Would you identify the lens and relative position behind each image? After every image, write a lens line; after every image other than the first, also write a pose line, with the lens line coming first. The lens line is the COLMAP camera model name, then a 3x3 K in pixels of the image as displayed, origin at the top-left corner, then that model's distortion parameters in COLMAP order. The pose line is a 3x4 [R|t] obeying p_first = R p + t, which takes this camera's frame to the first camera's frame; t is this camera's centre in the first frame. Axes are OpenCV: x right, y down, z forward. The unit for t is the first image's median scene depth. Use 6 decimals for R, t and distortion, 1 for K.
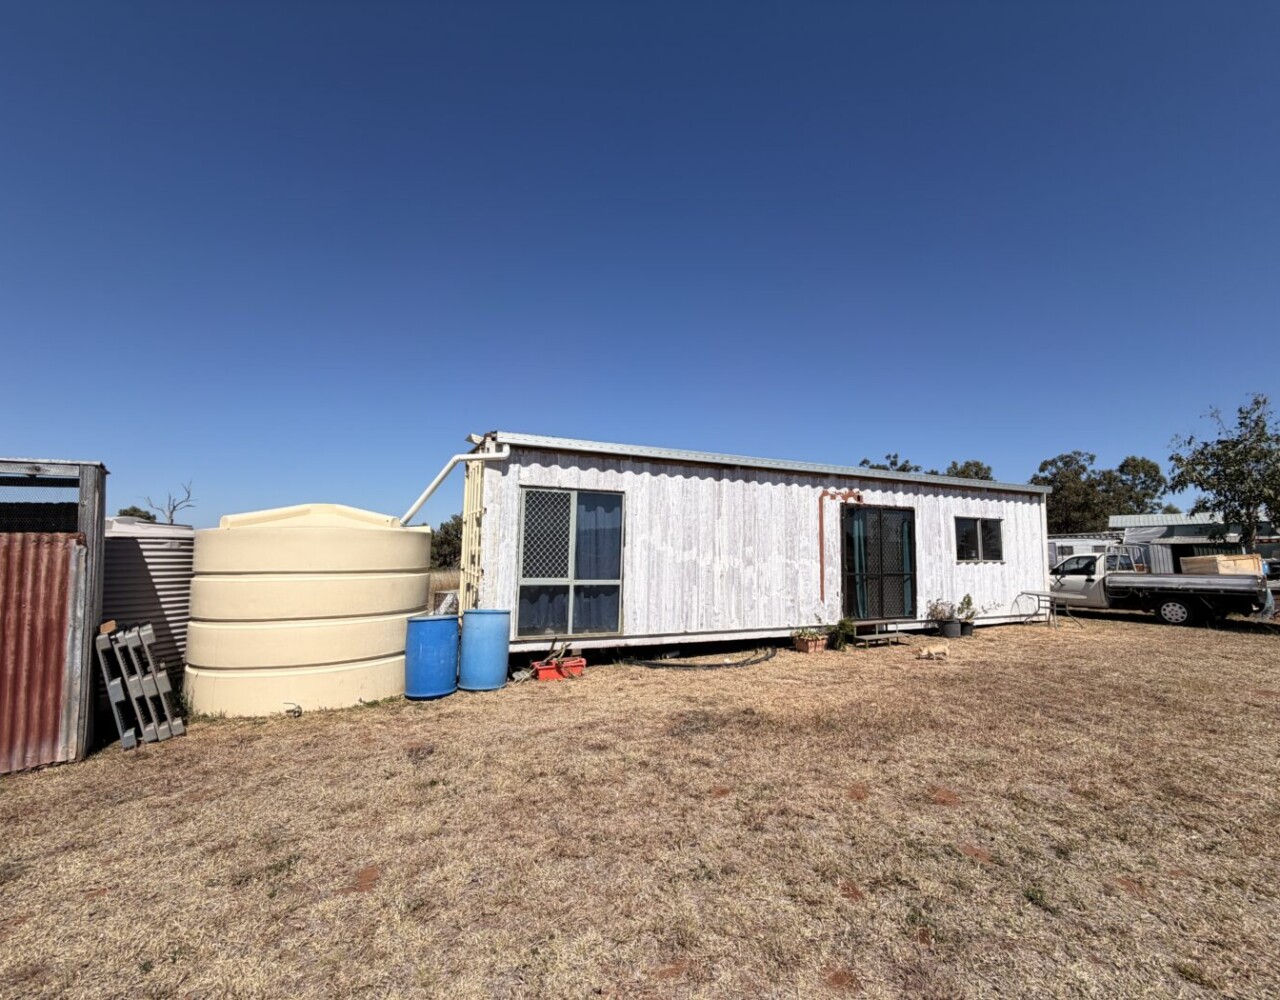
lens RADIAL K [[518.7, 0, 640.0], [0, 518.7, 500.0], [0, 0, 1]] dist [-0.000286, -0.000166]
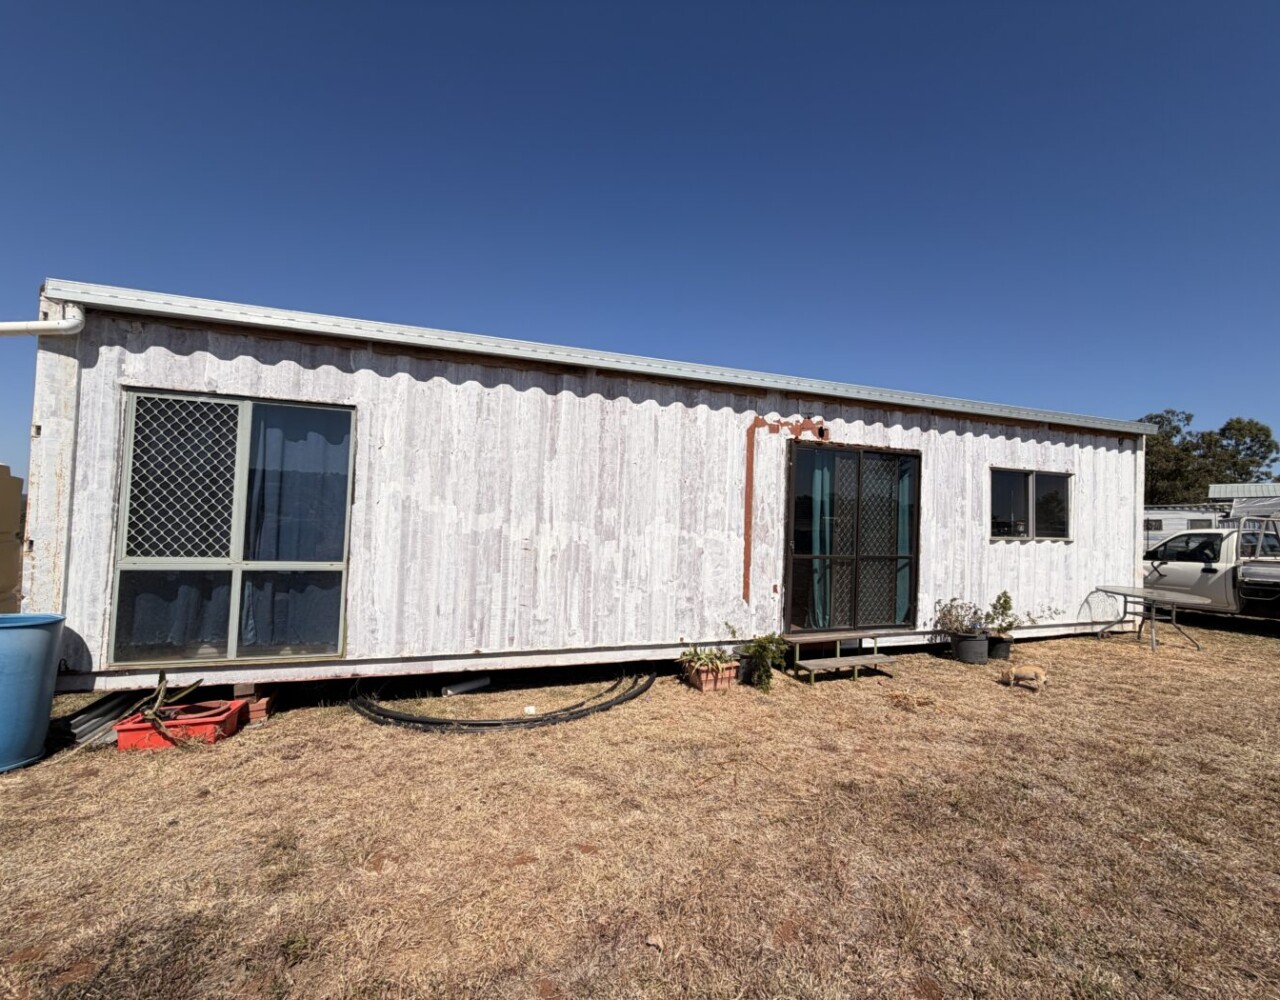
lens RADIAL K [[518.7, 0, 640.0], [0, 518.7, 500.0], [0, 0, 1]] dist [-0.000286, -0.000166]
pose [[0.996278, 0.013201, -0.085181, 0.274191], [-0.007736, 0.997909, 0.064171, 0.039562], [0.085850, -0.063273, 0.994297, 0.388915]]
